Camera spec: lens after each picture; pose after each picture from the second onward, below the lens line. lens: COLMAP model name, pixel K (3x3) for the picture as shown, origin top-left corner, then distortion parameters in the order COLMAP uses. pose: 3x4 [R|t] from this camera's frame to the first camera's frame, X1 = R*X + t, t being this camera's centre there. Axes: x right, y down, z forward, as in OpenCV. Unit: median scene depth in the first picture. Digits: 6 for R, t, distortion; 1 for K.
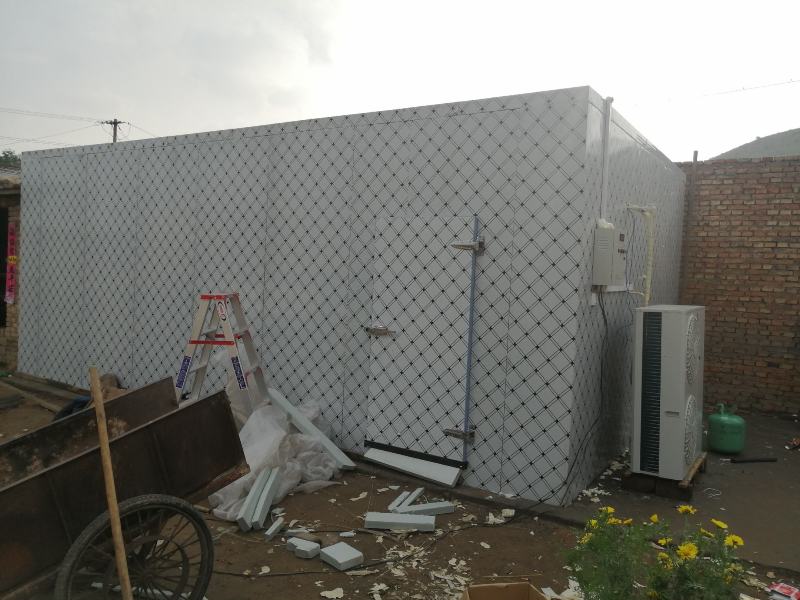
lens RADIAL K [[635.3, 0, 393.6], [0, 635.3, 298.8], [0, 0, 1]] dist [-0.006691, 0.035379]
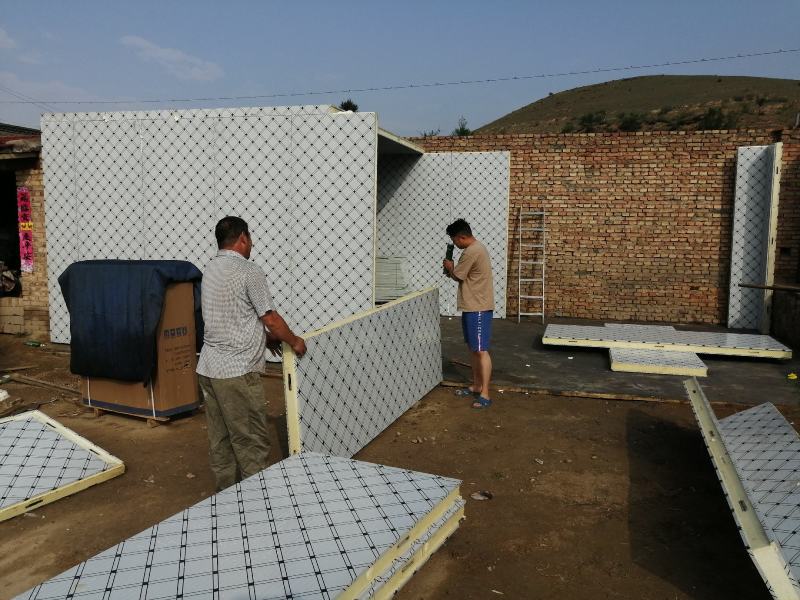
lens RADIAL K [[635.3, 0, 400.6], [0, 635.3, 299.0], [0, 0, 1]] dist [-0.006691, 0.035379]
pose [[0.956499, -0.062963, 0.284862, -0.385392], [0.040301, 0.995588, 0.084734, -0.012127], [-0.288940, -0.069568, 0.954816, -0.104857]]
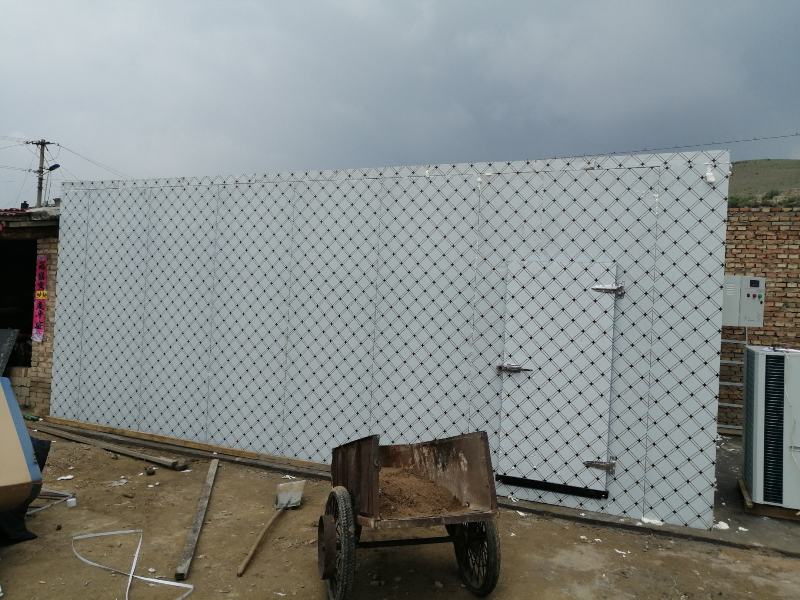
lens RADIAL K [[635.3, 0, 401.5], [0, 635.3, 301.8], [0, 0, 1]] dist [-0.006691, 0.035379]
pose [[0.988209, 0.001822, 0.153098, -0.247559], [0.004319, 0.999199, -0.039773, -0.013147], [-0.153048, 0.039965, 0.987410, -0.009115]]
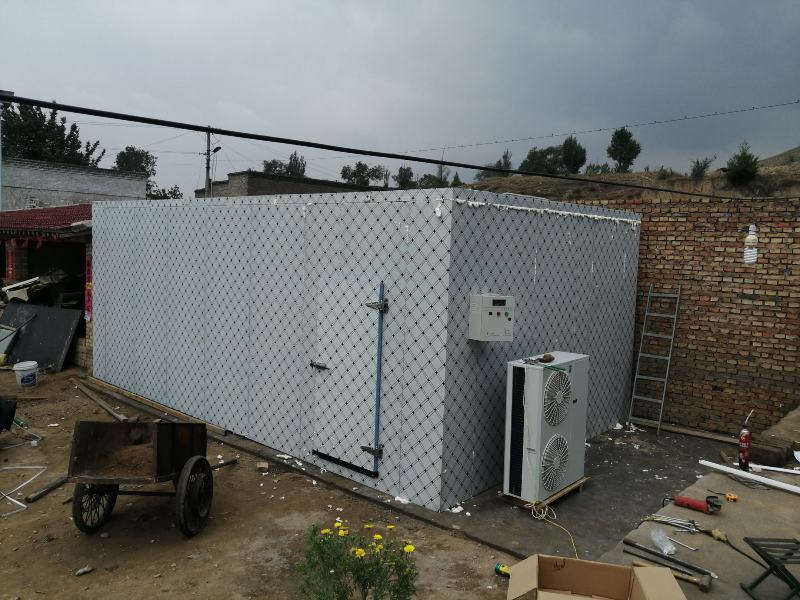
lens RADIAL K [[635.3, 0, 396.4], [0, 635.3, 300.1], [0, 0, 1]] dist [-0.006691, 0.035379]
pose [[0.987636, 0.005990, -0.156651, 0.223206], [-0.000641, 0.999416, 0.034172, -0.086371], [0.156764, -0.033649, 0.987063, -0.162010]]
